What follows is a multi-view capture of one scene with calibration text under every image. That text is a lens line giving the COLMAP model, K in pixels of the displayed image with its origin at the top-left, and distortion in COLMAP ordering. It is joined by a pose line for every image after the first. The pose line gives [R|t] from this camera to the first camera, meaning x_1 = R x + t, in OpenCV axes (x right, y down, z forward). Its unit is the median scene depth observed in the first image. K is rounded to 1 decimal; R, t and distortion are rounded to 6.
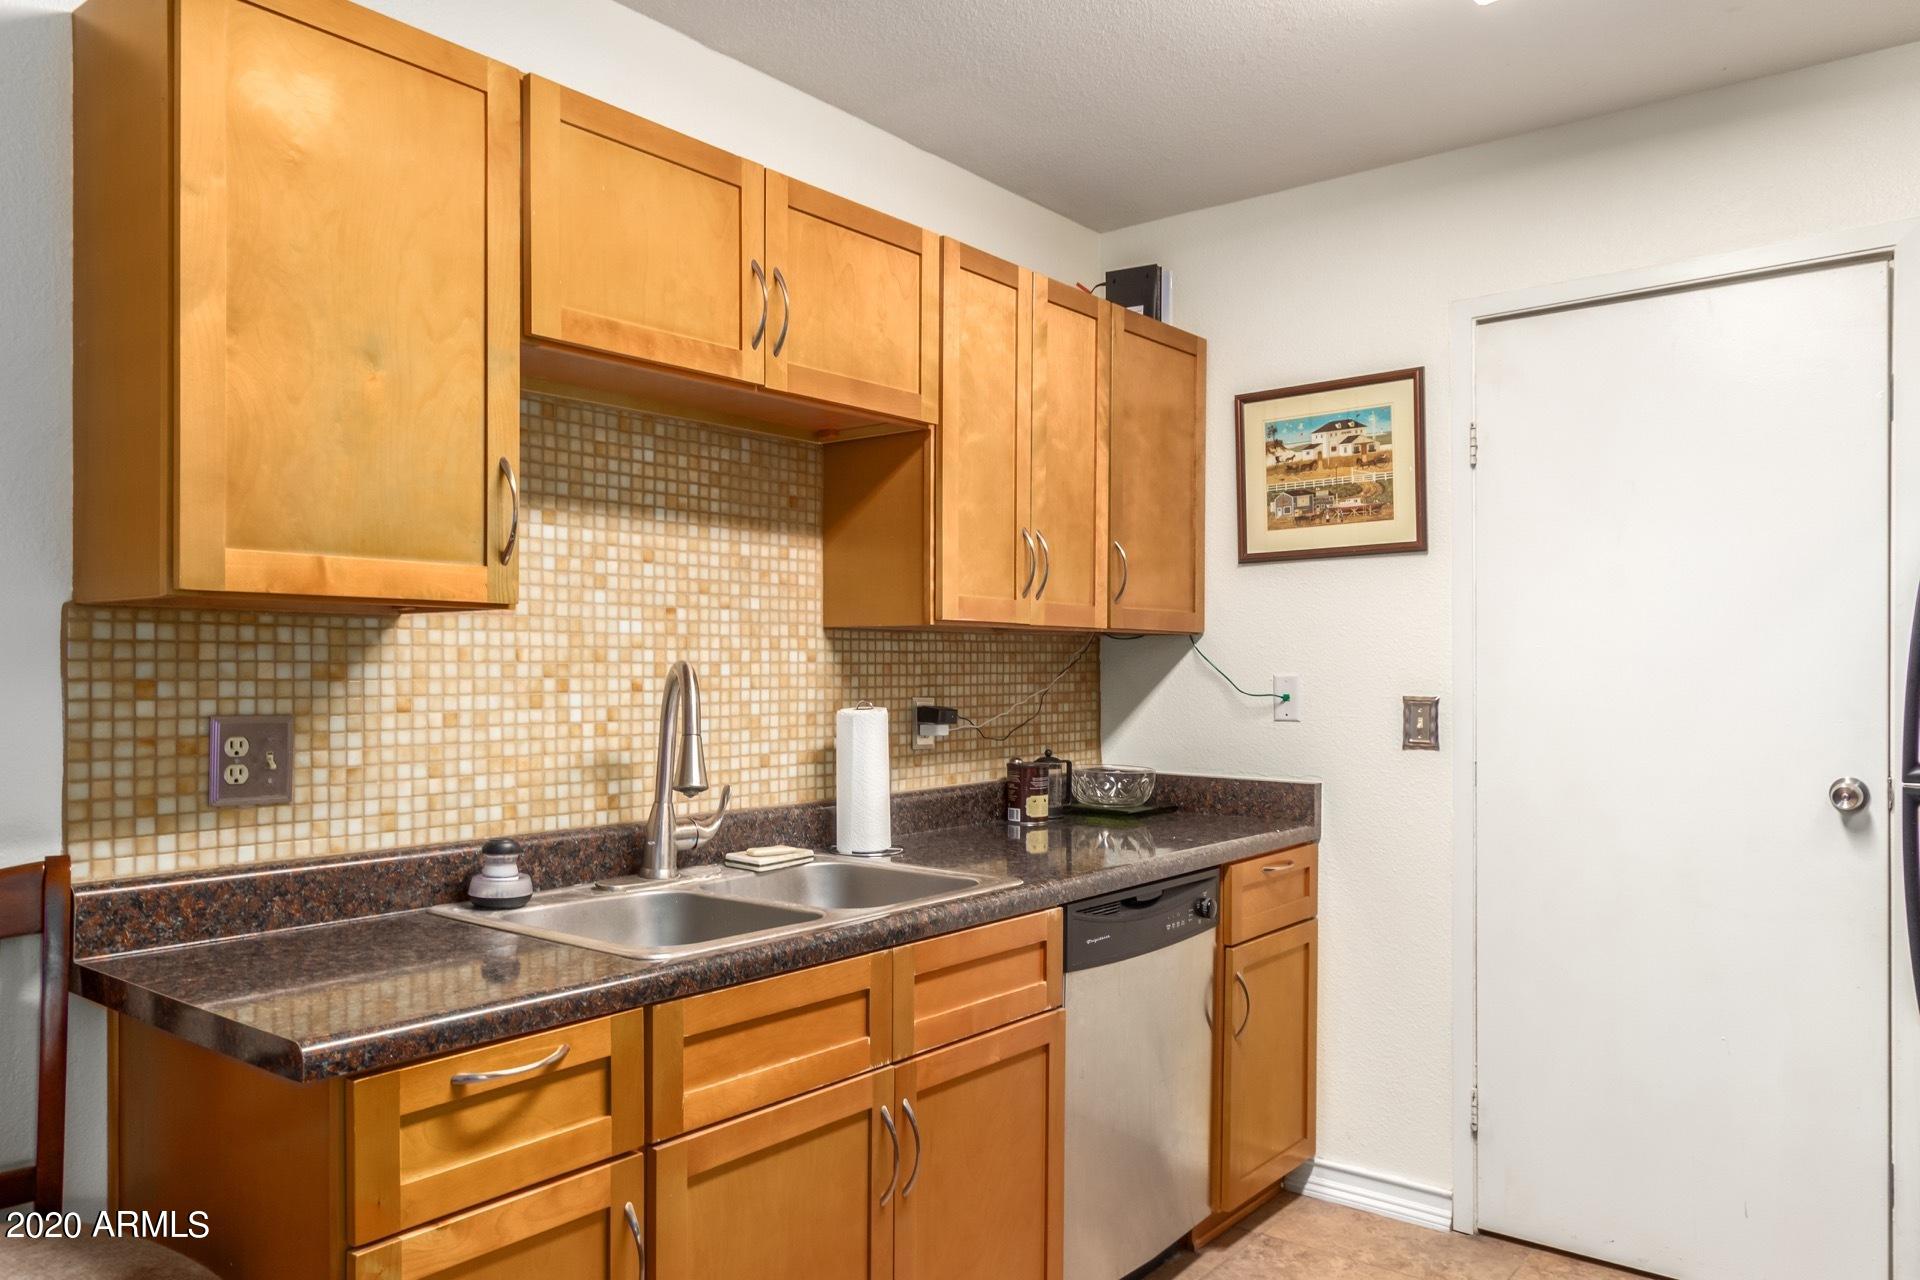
lens RADIAL K [[1333.3, 0, 951.4], [0, 1333.3, 669.1], [0, 0, 1]] dist [-0.007590, 0.000662]
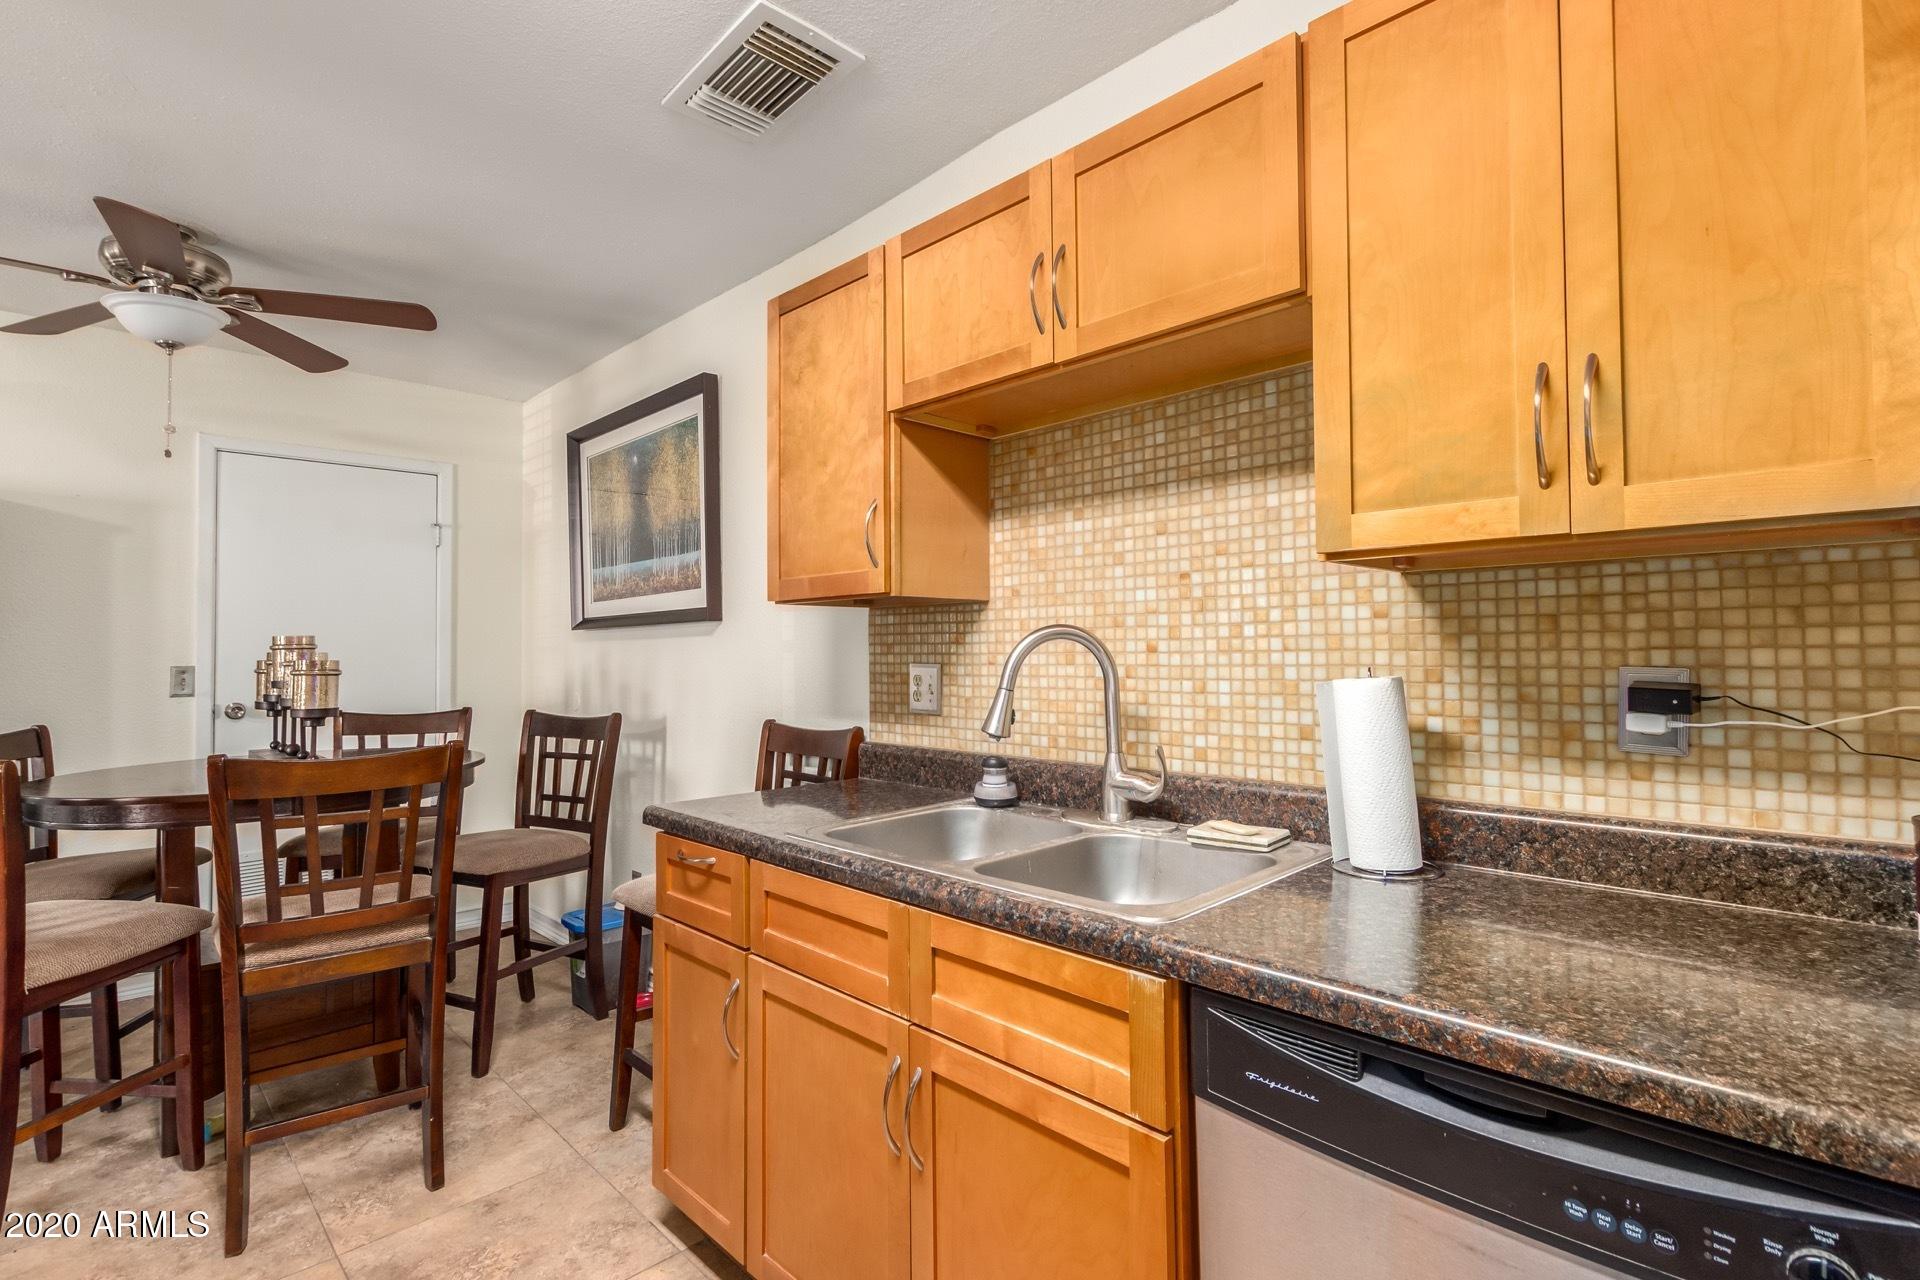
lens RADIAL K [[928.4, 0, 923.4], [0, 928.4, 624.6], [0, 0, 1]] dist [0.019185, 0.000110]
pose [[-0.138942, -0.034434, -0.989702, 0.529303], [0.002252, 0.999382, -0.035087, 0.019339], [0.990298, -0.007104, -0.138778, 0.871461]]
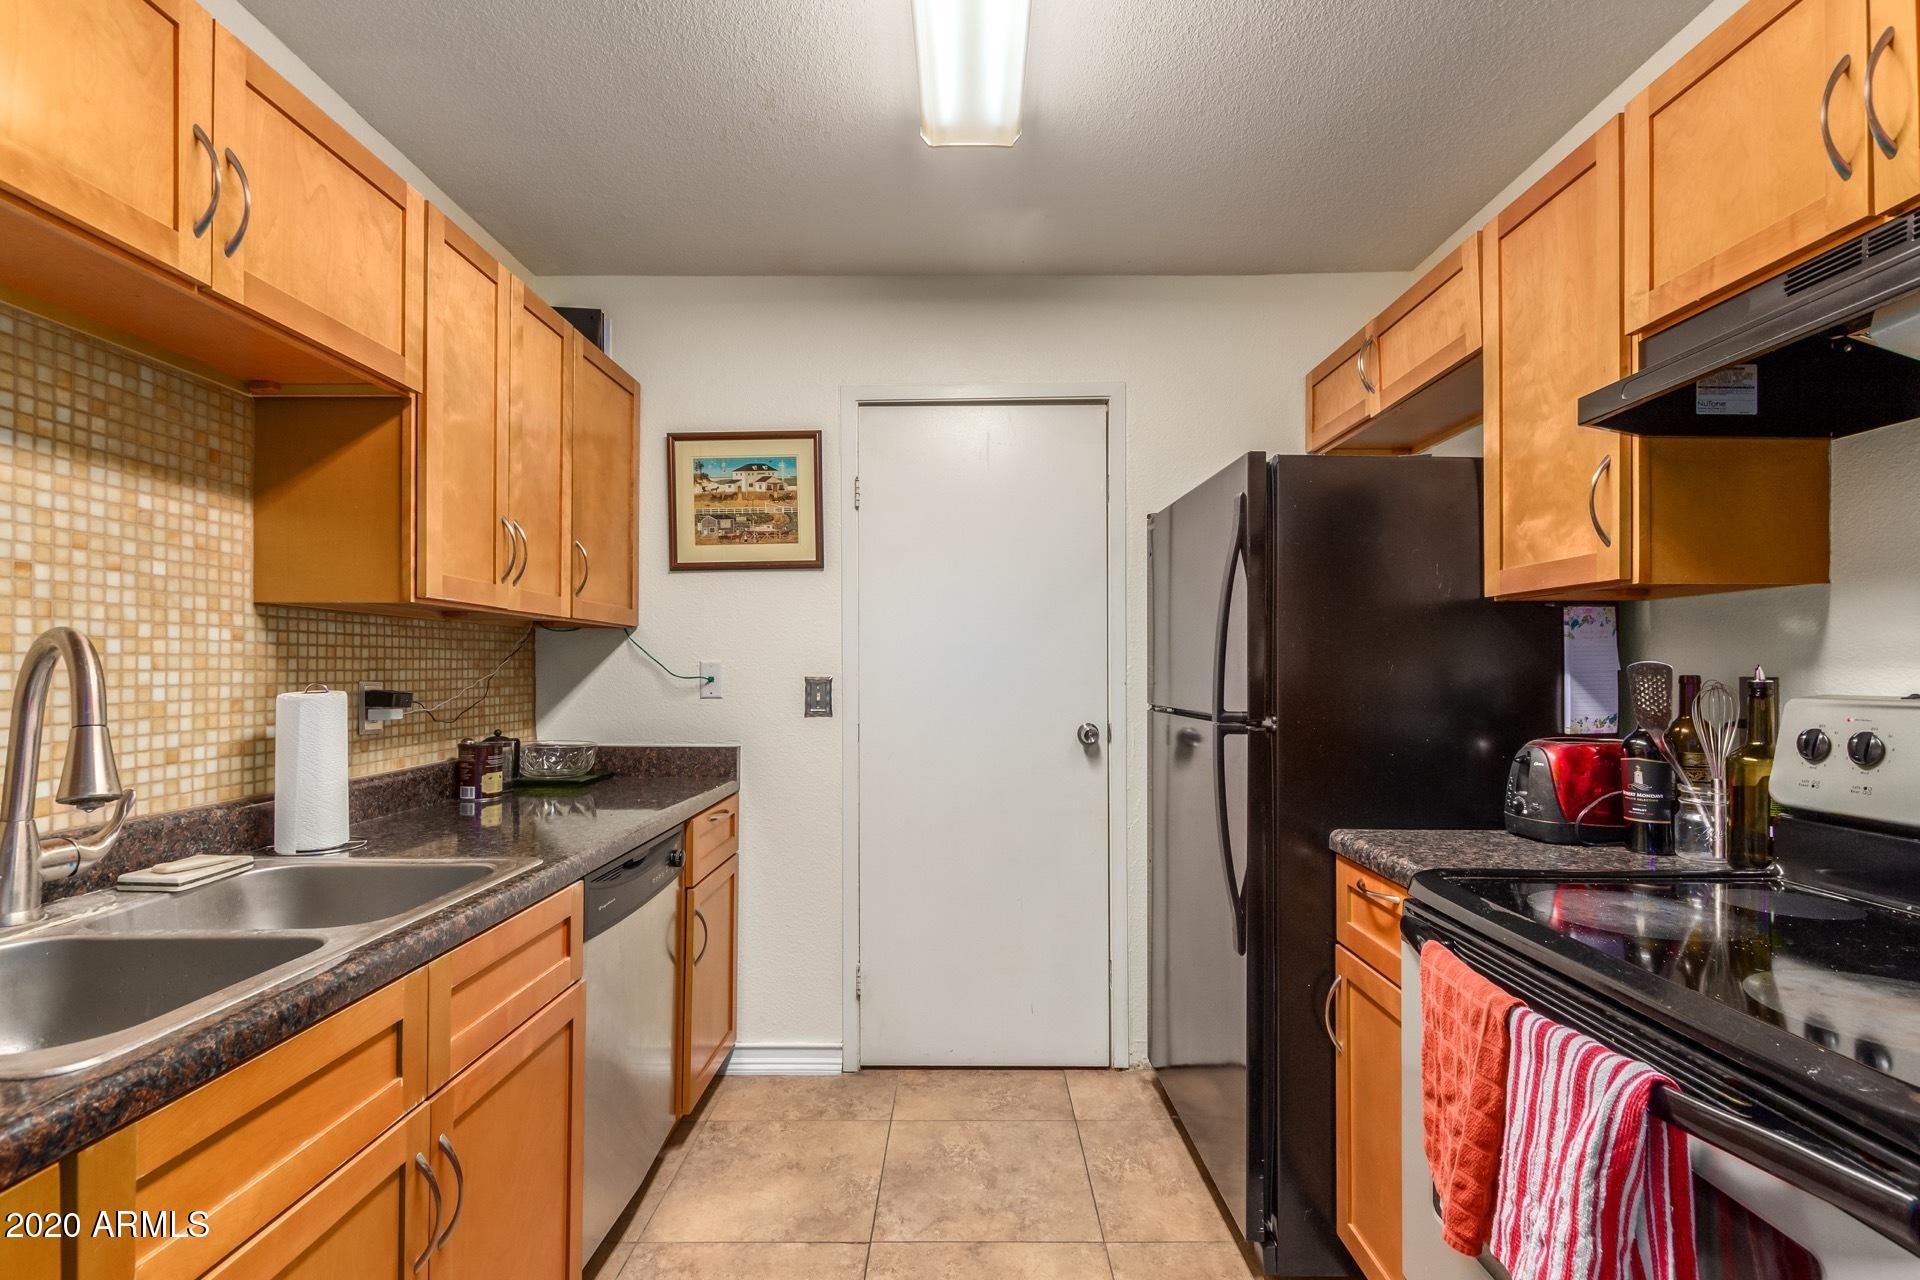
lens RADIAL K [[874.9, 0, 961.4], [0, 874.9, 661.4], [0, 0, 1]] dist [0.003626, -0.003246]
pose [[0.779504, 0.003652, 0.626387, -0.102417], [0.003027, 0.999949, -0.009597, 0.016617], [-0.626391, 0.009377, 0.779453, 0.268126]]
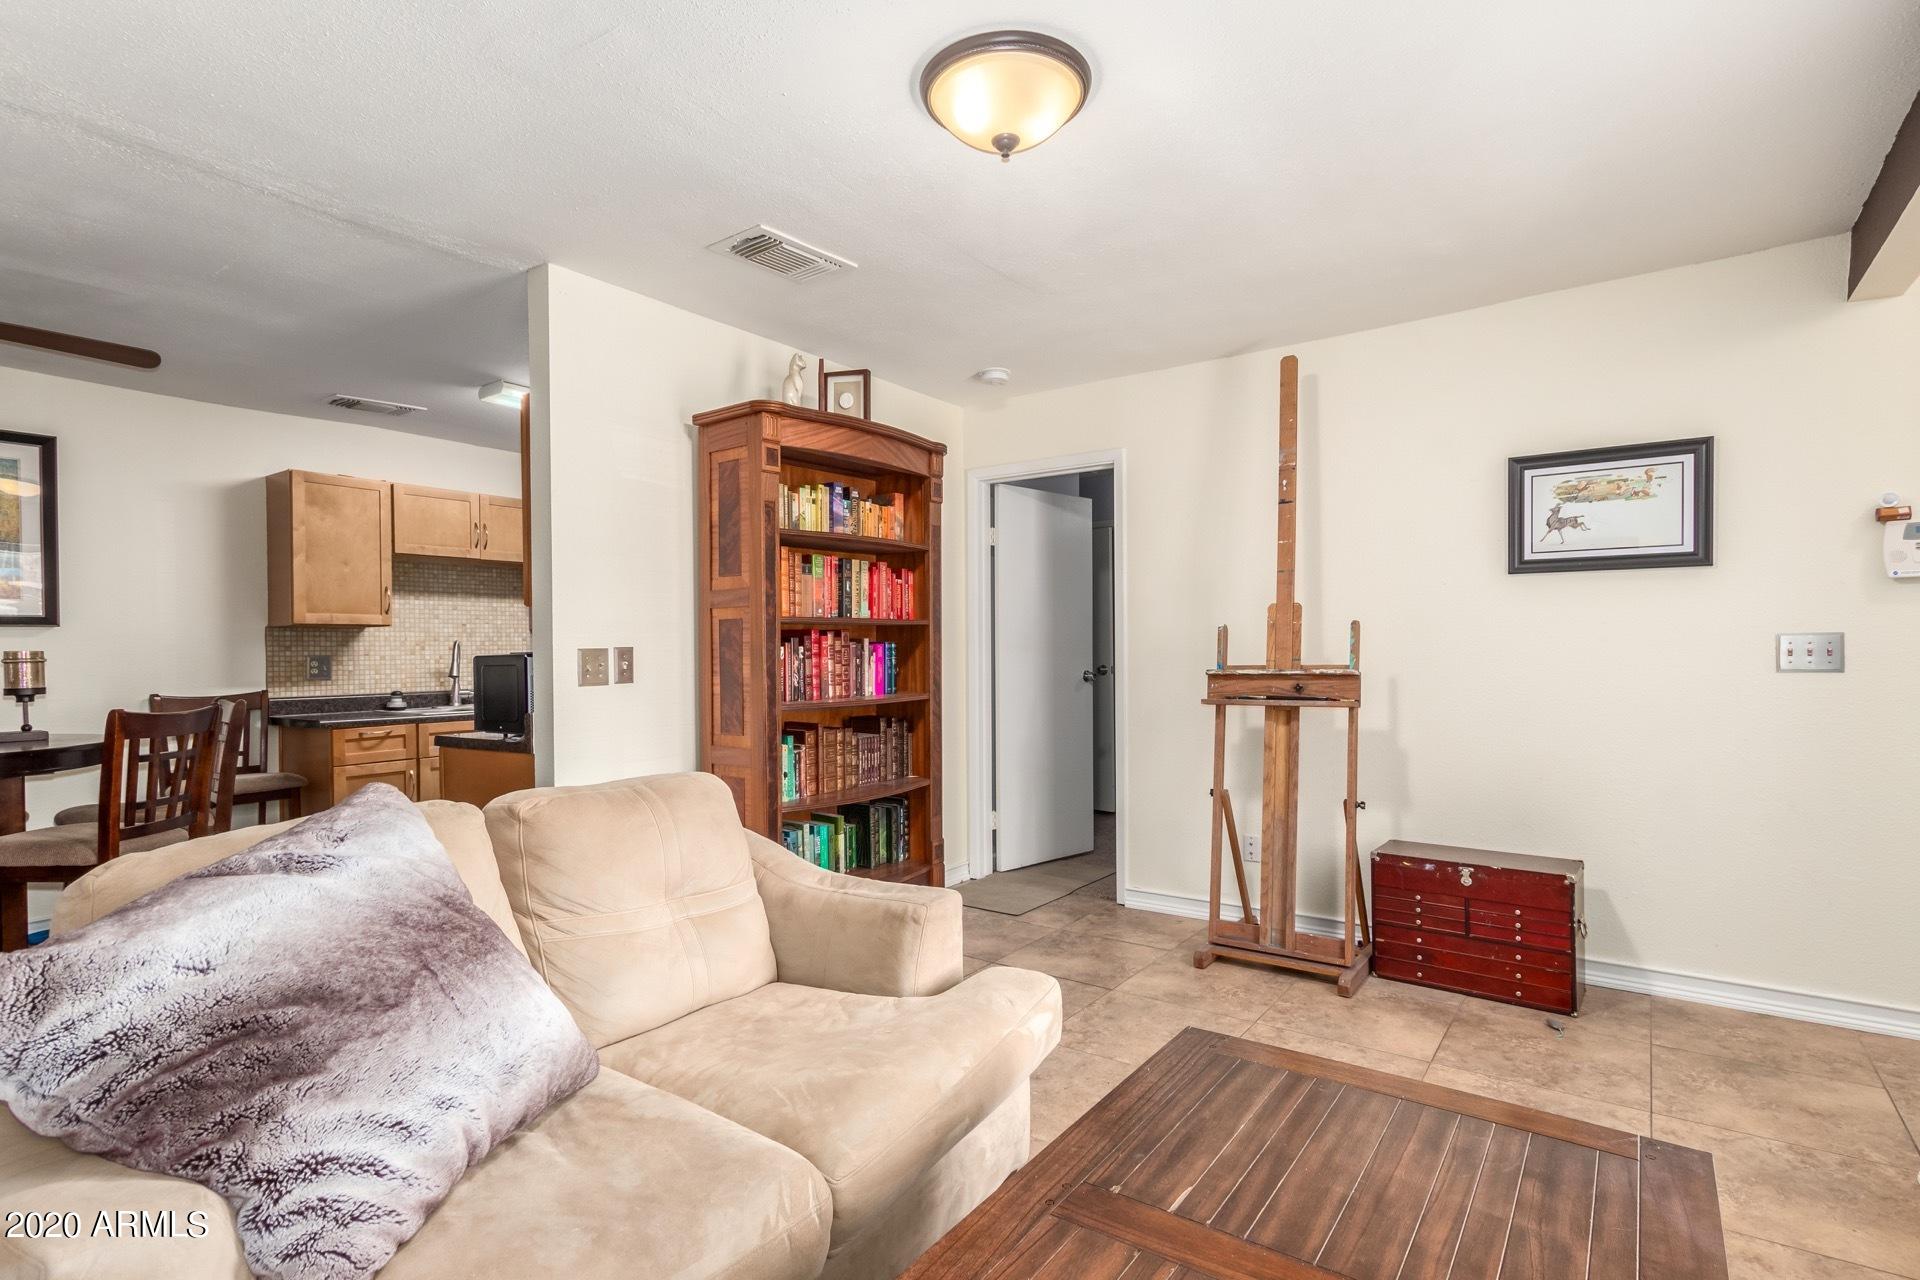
lens RADIAL K [[930.1, 0, 963.5], [0, 930.1, 647.8], [0, 0, 1]] dist [0.001050, -0.000097]
pose [[0.998240, -0.016674, 0.056906, 0.831806], [0.017256, 0.999804, -0.009754, 0.051299], [-0.056732, 0.010719, 0.998332, -1.256093]]
